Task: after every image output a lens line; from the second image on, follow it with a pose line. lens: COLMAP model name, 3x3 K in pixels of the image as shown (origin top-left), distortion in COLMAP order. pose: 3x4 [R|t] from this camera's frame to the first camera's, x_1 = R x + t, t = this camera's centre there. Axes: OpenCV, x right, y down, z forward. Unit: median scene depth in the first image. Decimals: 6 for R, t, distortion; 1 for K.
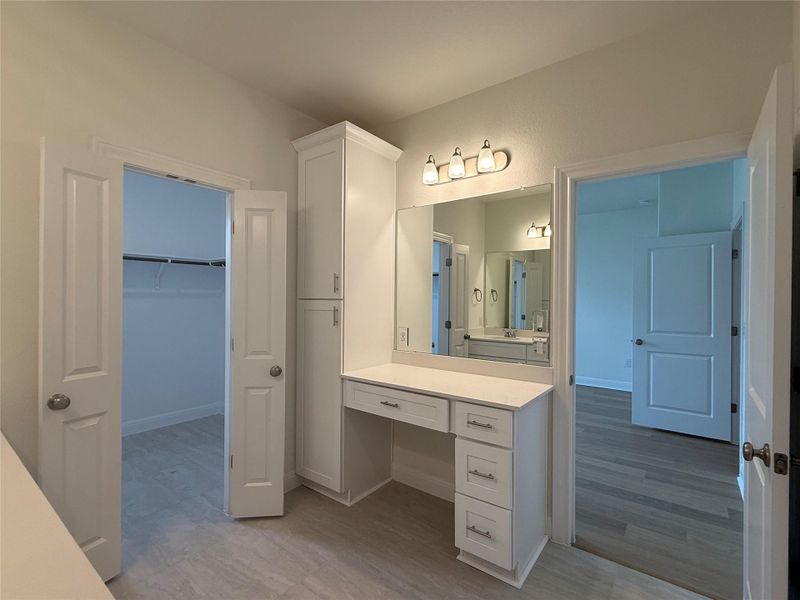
lens RADIAL K [[377.4, 0, 396.7], [0, 377.4, 299.9], [0, 0, 1]] dist [0.001318, 0.000026]
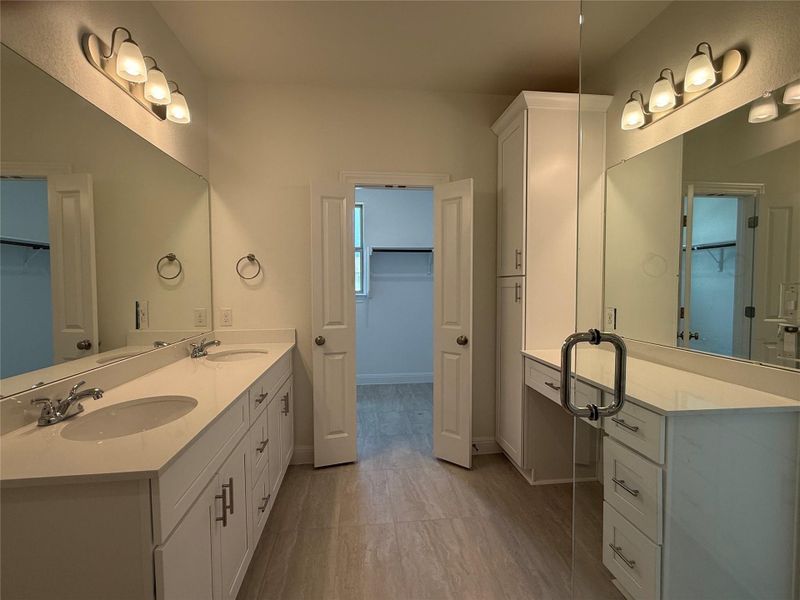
lens RADIAL K [[377.4, 0, 396.7], [0, 377.4, 299.9], [0, 0, 1]] dist [0.001318, 0.000026]
pose [[0.687618, 0.019898, -0.725800, 0.363073], [0.007058, 0.999394, 0.034086, 0.027523], [0.726038, -0.028561, 0.687061, 0.083419]]
